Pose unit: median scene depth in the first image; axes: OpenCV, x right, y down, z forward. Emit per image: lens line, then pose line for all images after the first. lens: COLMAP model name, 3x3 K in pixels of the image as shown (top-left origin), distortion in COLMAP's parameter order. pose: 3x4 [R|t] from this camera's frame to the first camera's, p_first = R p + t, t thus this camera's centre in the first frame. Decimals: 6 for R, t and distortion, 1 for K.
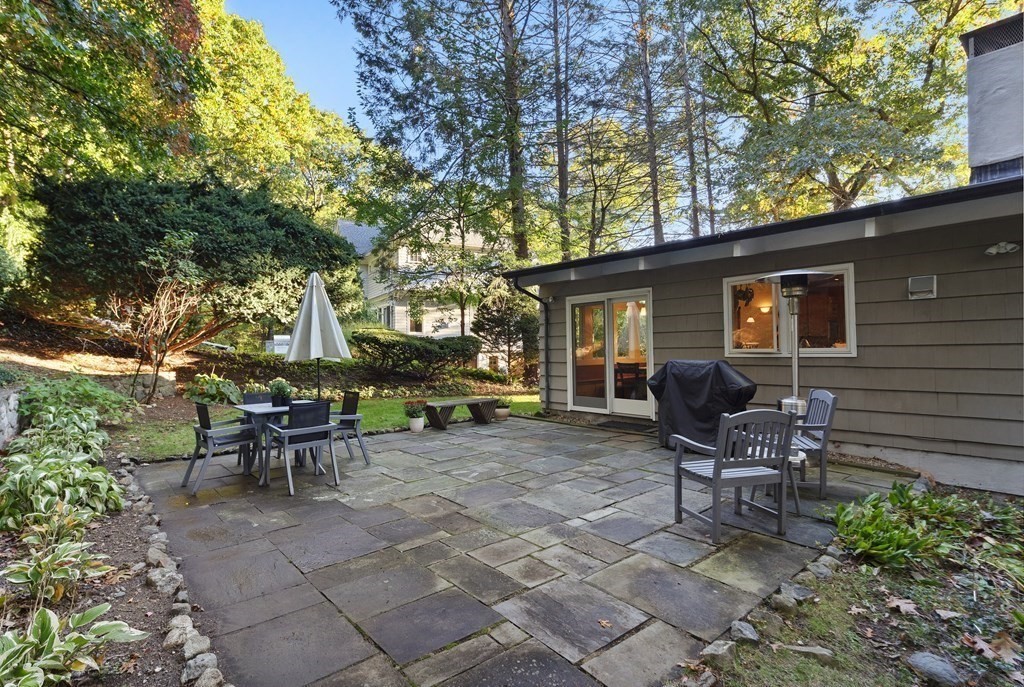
lens RADIAL K [[498.8, 0, 507.8], [0, 498.8, 341.3], [0, 0, 1]] dist [0.003925, -0.001112]
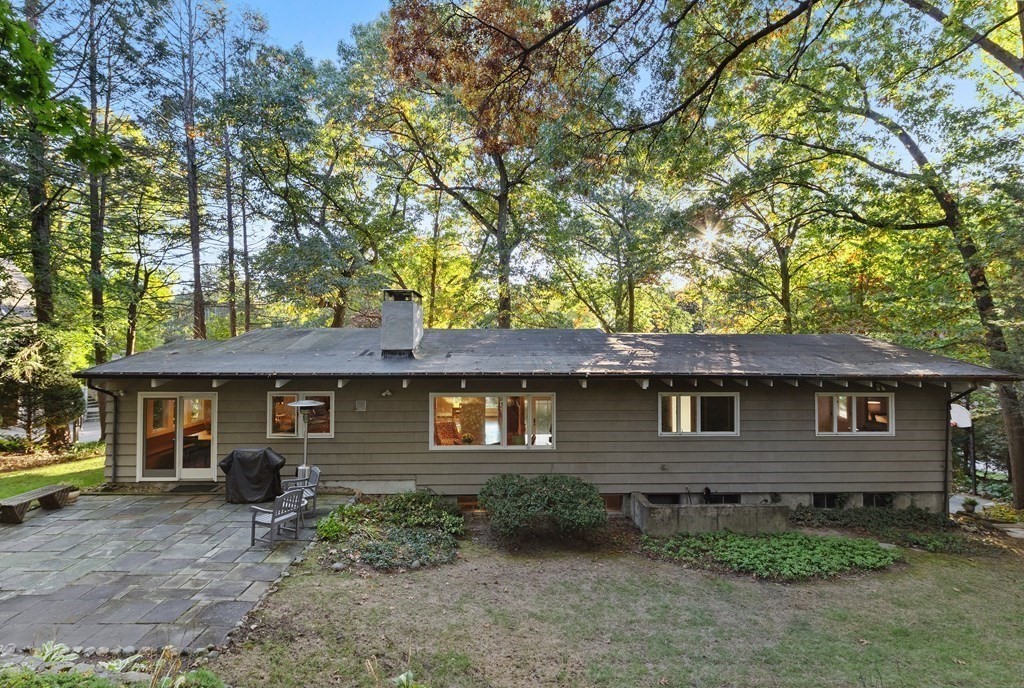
lens RADIAL K [[498.8, 0, 507.8], [0, 498.8, 341.8], [0, 0, 1]] dist [0.003925, -0.001112]
pose [[0.620611, 0.031518, 0.783485, -0.708546], [-0.030406, 0.999408, -0.016119, -0.530948], [-0.783529, -0.013819, 0.621202, -1.233880]]
